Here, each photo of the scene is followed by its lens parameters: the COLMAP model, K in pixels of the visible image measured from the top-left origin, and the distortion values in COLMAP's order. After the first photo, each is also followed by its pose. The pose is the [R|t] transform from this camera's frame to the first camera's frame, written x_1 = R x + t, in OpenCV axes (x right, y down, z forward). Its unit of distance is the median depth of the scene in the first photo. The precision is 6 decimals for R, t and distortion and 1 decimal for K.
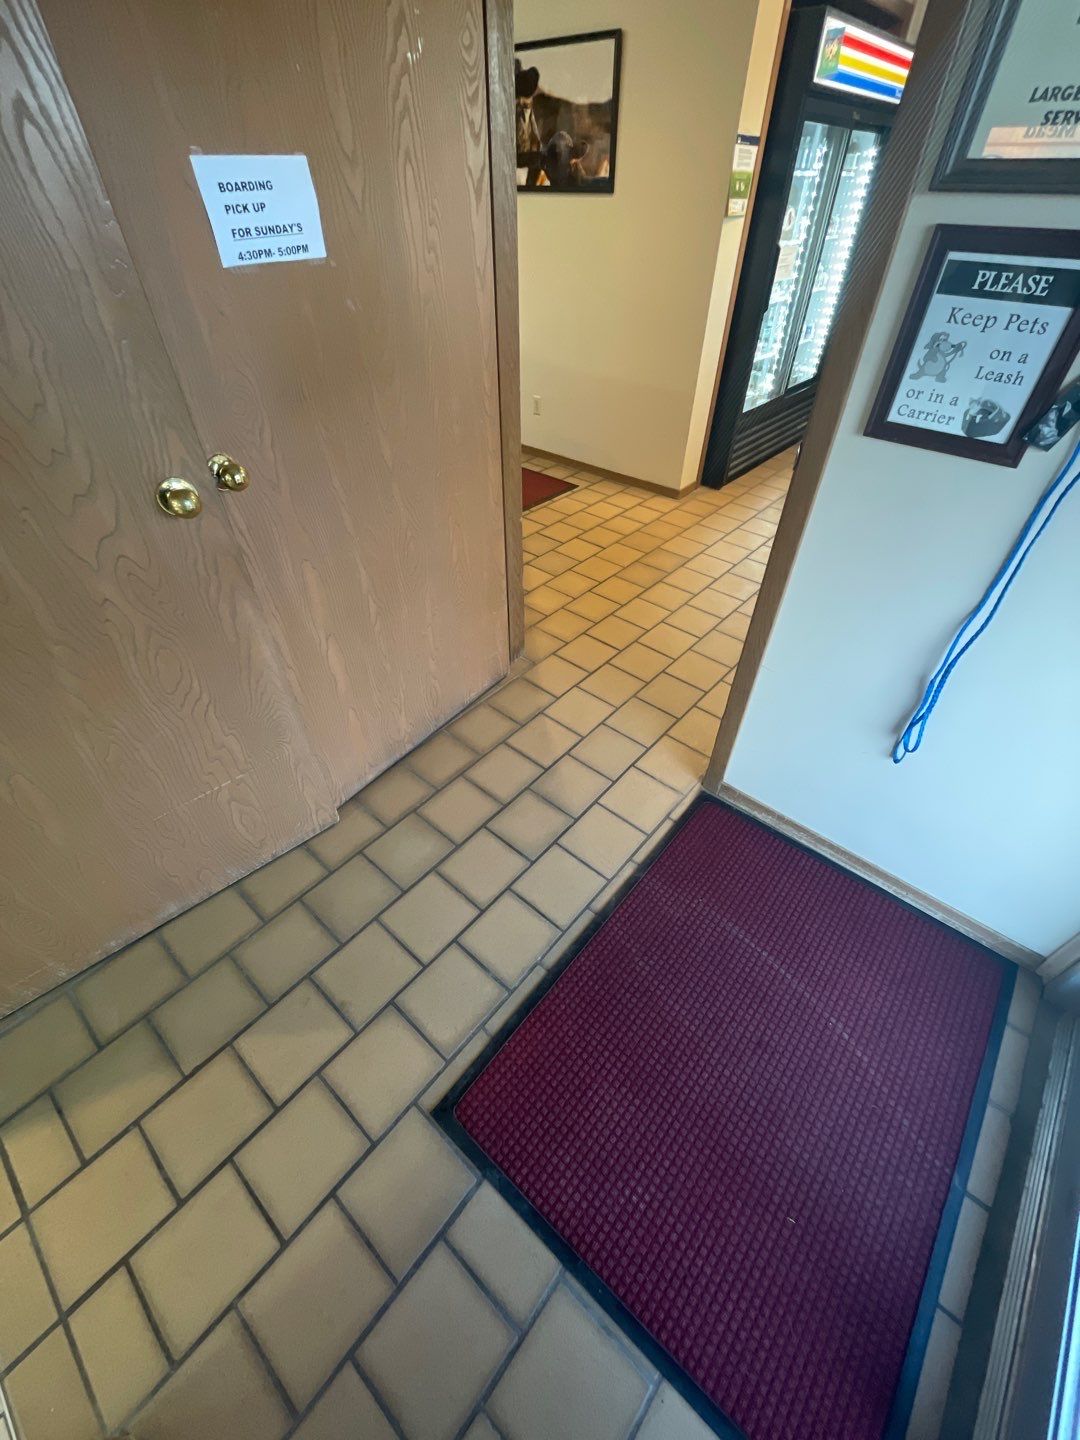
lens RADIAL K [[588.0, 0, 553.2], [0, 588.0, 725.0], [0, 0, 1]] dist [0.000714, -0.000064]
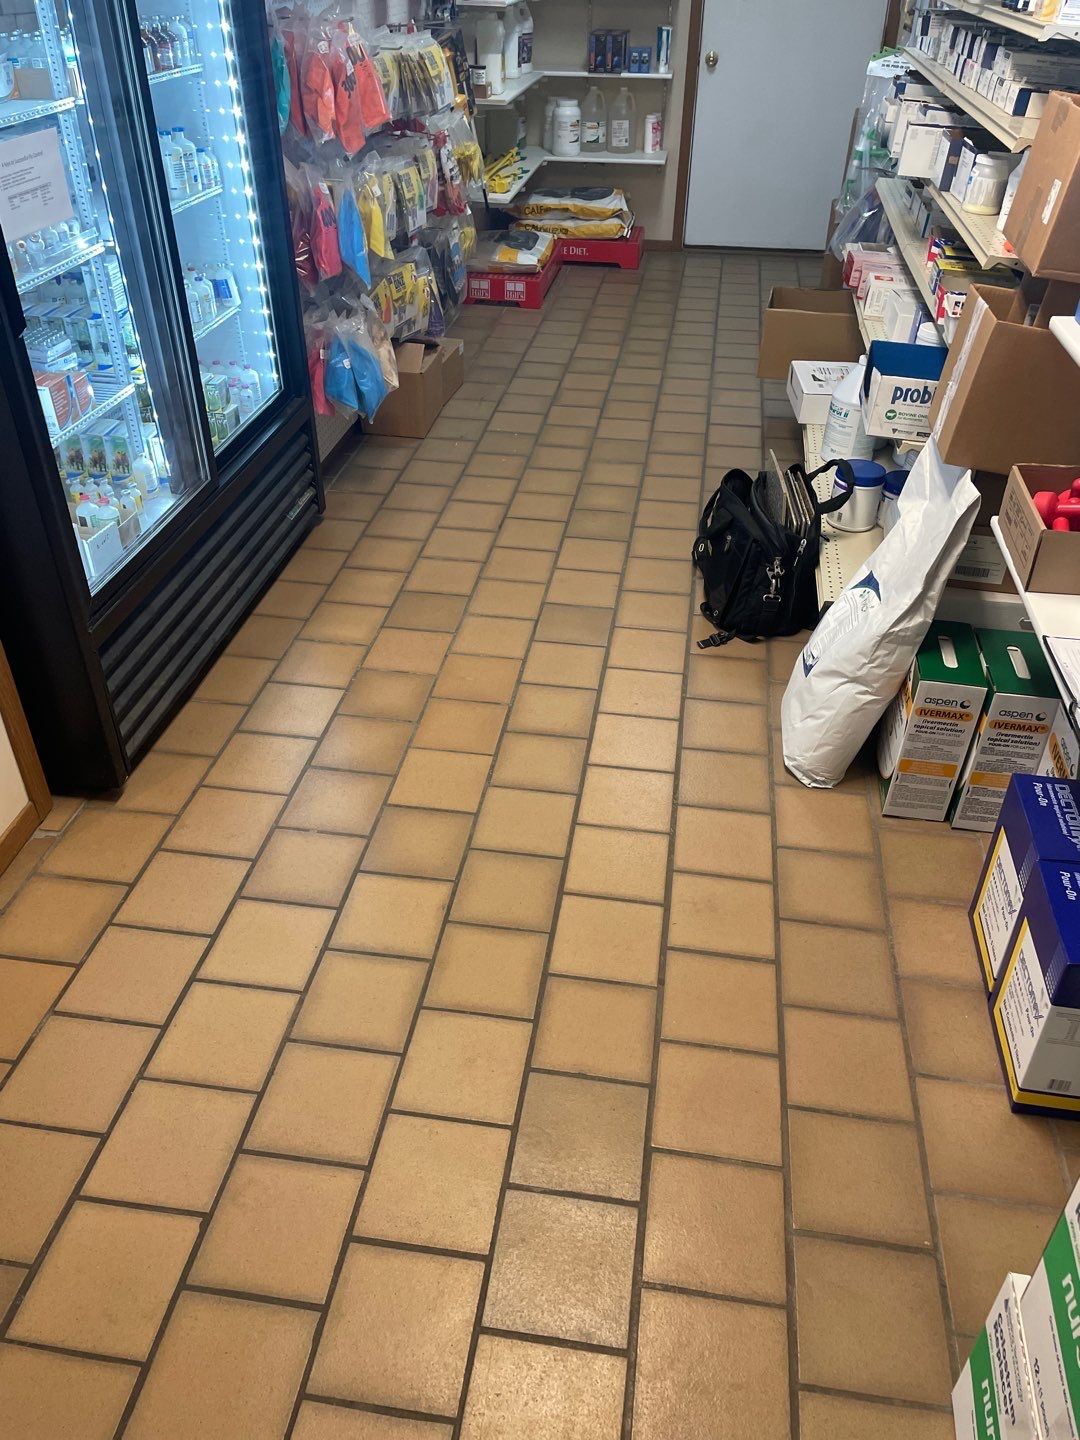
lens RADIAL K [[1090.9, 0, 535.5], [0, 1090.9, 727.9], [0, 0, 1]] dist [0.016834, -0.022029]
pose [[0.849485, -0.323934, 0.416463, 0.248926], [0.372721, 0.927118, -0.039129, -0.339974], [-0.373435, 0.188464, 0.908310, 0.370560]]
